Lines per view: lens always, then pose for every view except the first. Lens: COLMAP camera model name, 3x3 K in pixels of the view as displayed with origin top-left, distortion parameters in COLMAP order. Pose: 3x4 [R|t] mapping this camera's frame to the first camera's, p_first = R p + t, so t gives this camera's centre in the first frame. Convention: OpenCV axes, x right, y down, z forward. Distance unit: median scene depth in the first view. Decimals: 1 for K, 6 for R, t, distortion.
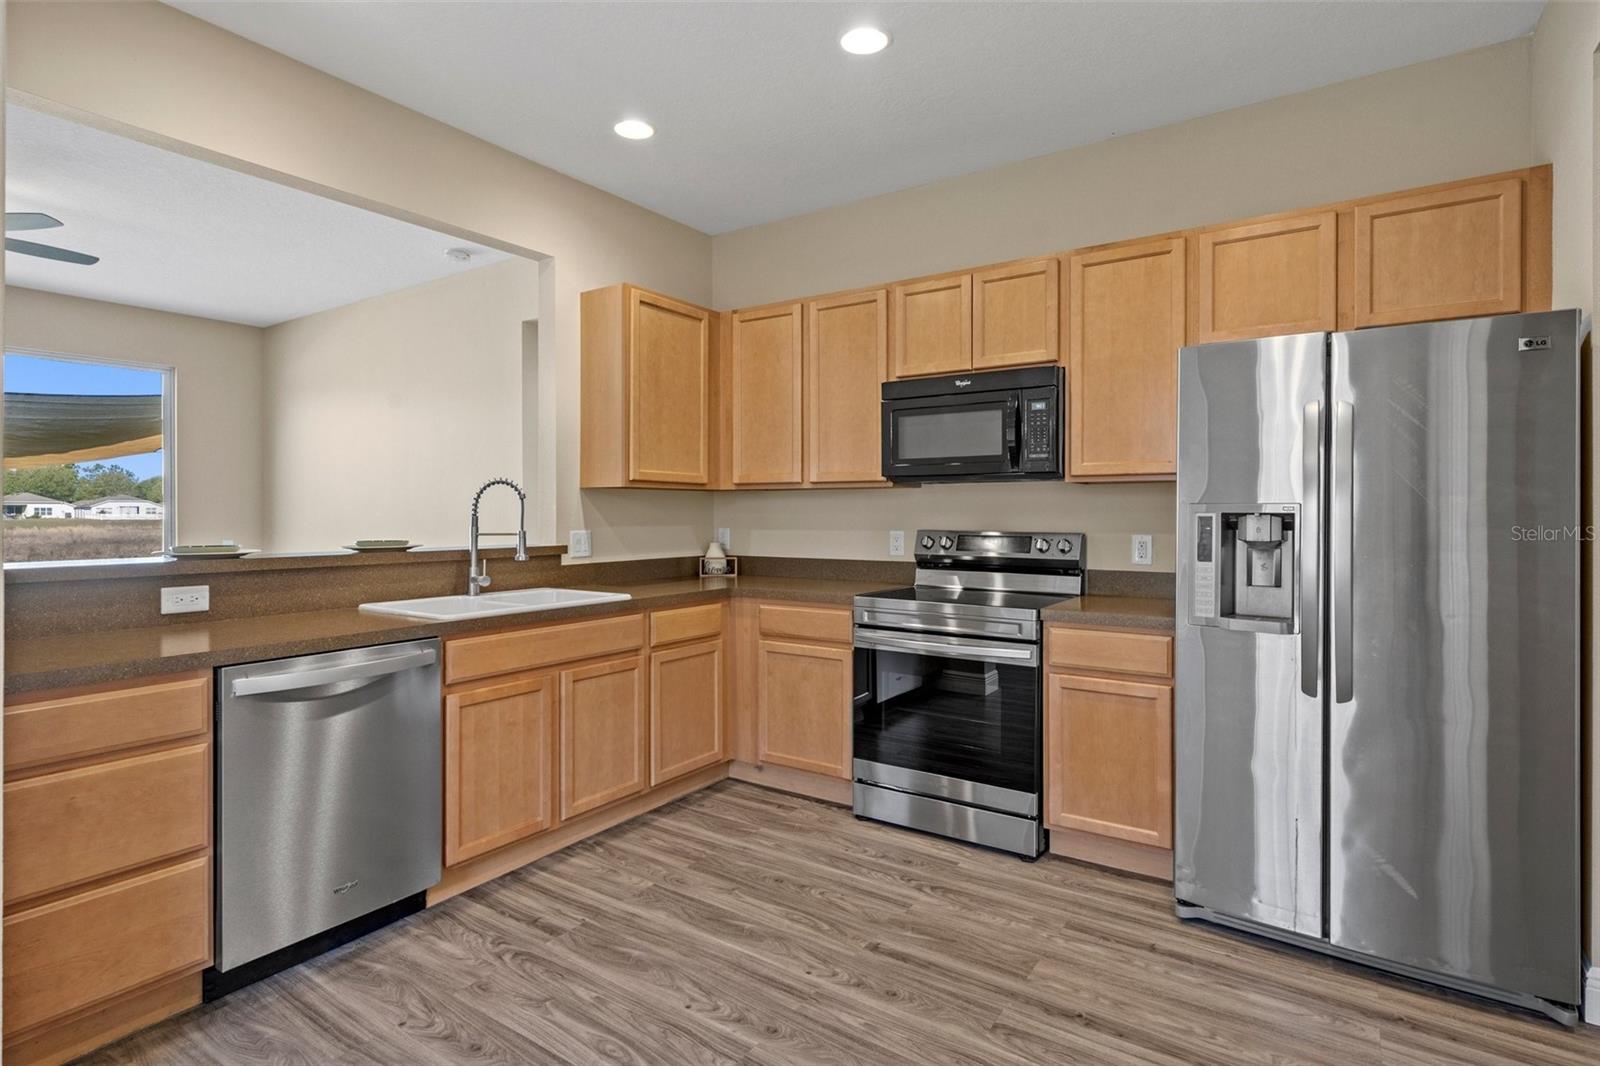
lens RADIAL K [[812.4, 0, 797.8], [0, 812.4, 514.7], [0, 0, 1]] dist [0.004288, -0.000415]
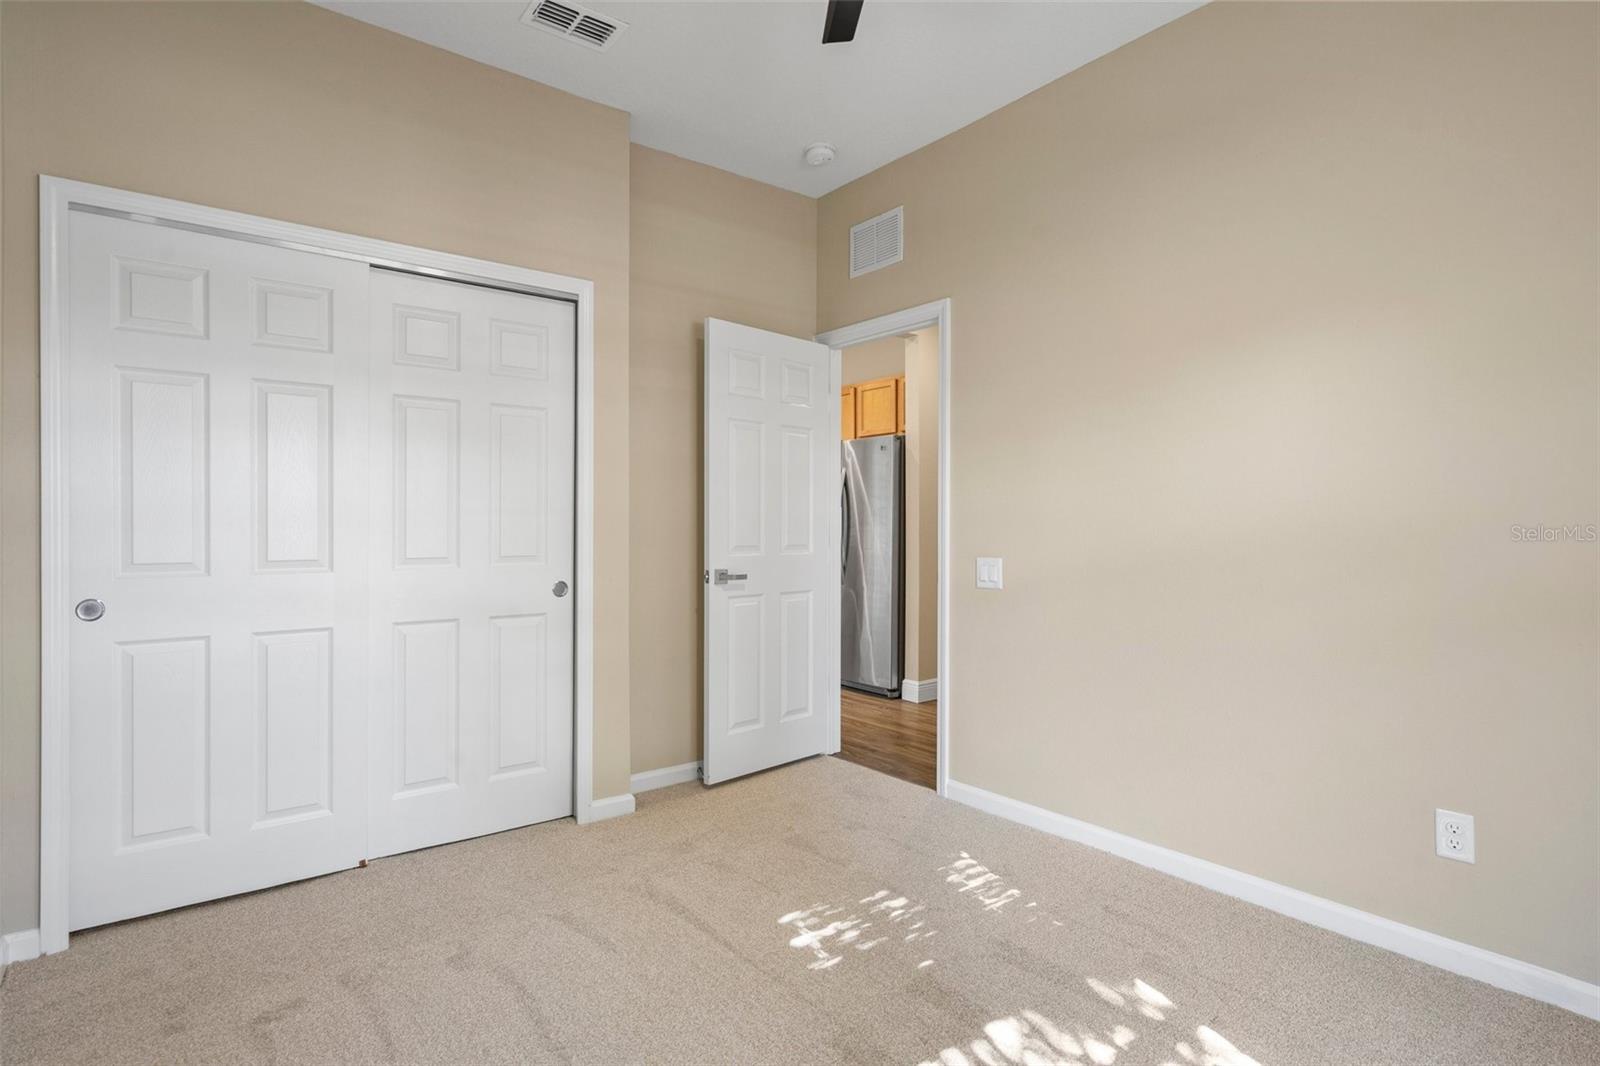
lens RADIAL K [[809.7, 0, 796.5], [0, 809.7, 525.1], [0, 0, 1]] dist [0.003406, -0.000540]
pose [[0.955232, 0.003834, -0.295832, 1.068852], [-0.002597, 0.999986, 0.004574, 0.025182], [0.295846, -0.003601, 0.955229, -1.250518]]
